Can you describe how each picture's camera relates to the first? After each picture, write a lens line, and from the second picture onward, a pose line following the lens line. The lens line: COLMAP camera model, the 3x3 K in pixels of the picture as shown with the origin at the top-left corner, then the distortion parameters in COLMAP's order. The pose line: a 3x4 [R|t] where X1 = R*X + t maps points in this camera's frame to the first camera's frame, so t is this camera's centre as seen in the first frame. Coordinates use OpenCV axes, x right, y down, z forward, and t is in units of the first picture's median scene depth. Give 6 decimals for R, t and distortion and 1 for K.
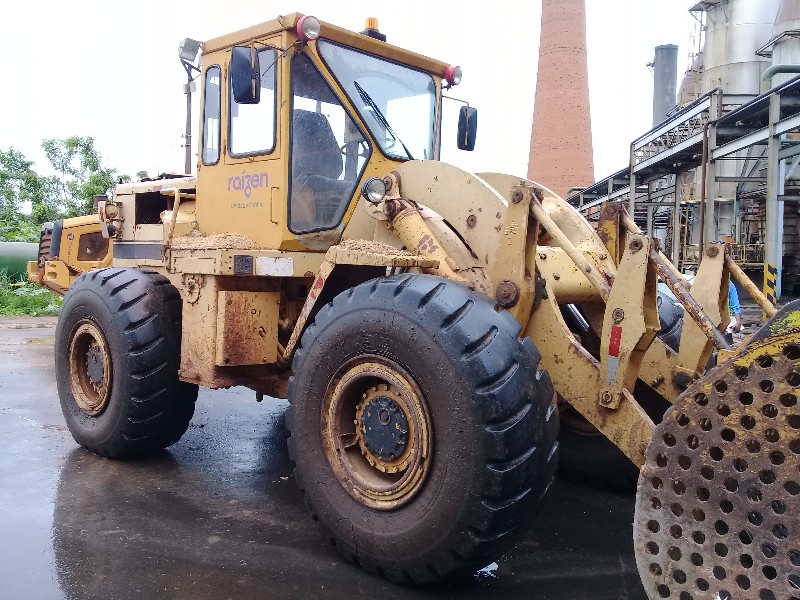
lens RADIAL K [[714.9, 0, 400.0], [0, 714.9, 300.0], [0, 0, 1]] dist [0.135300, -0.230297]
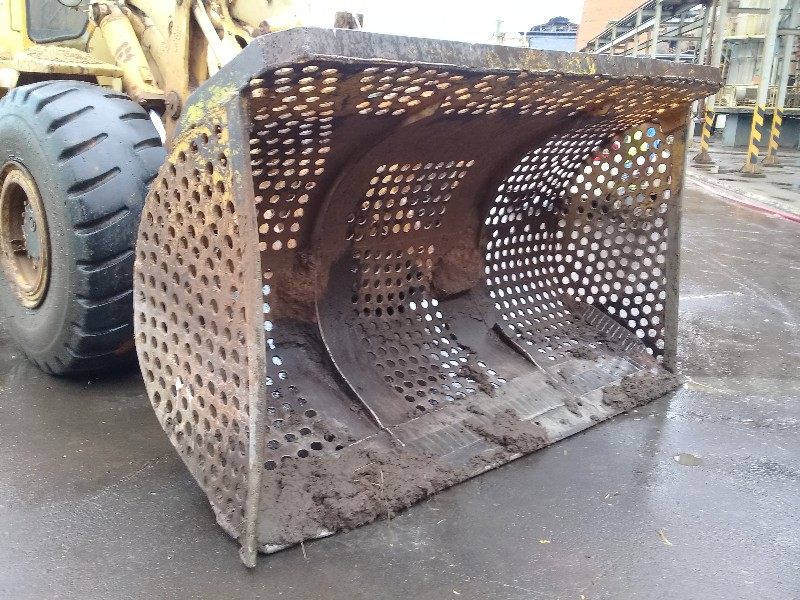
lens RADIAL K [[714.9, 0, 400.0], [0, 714.9, 300.0], [0, 0, 1]] dist [0.135300, -0.230297]
pose [[0.996073, 0.041881, -0.077999, 0.569930], [-0.024591, 0.977244, 0.210688, 0.037039], [0.085047, -0.207942, 0.974437, 0.002168]]
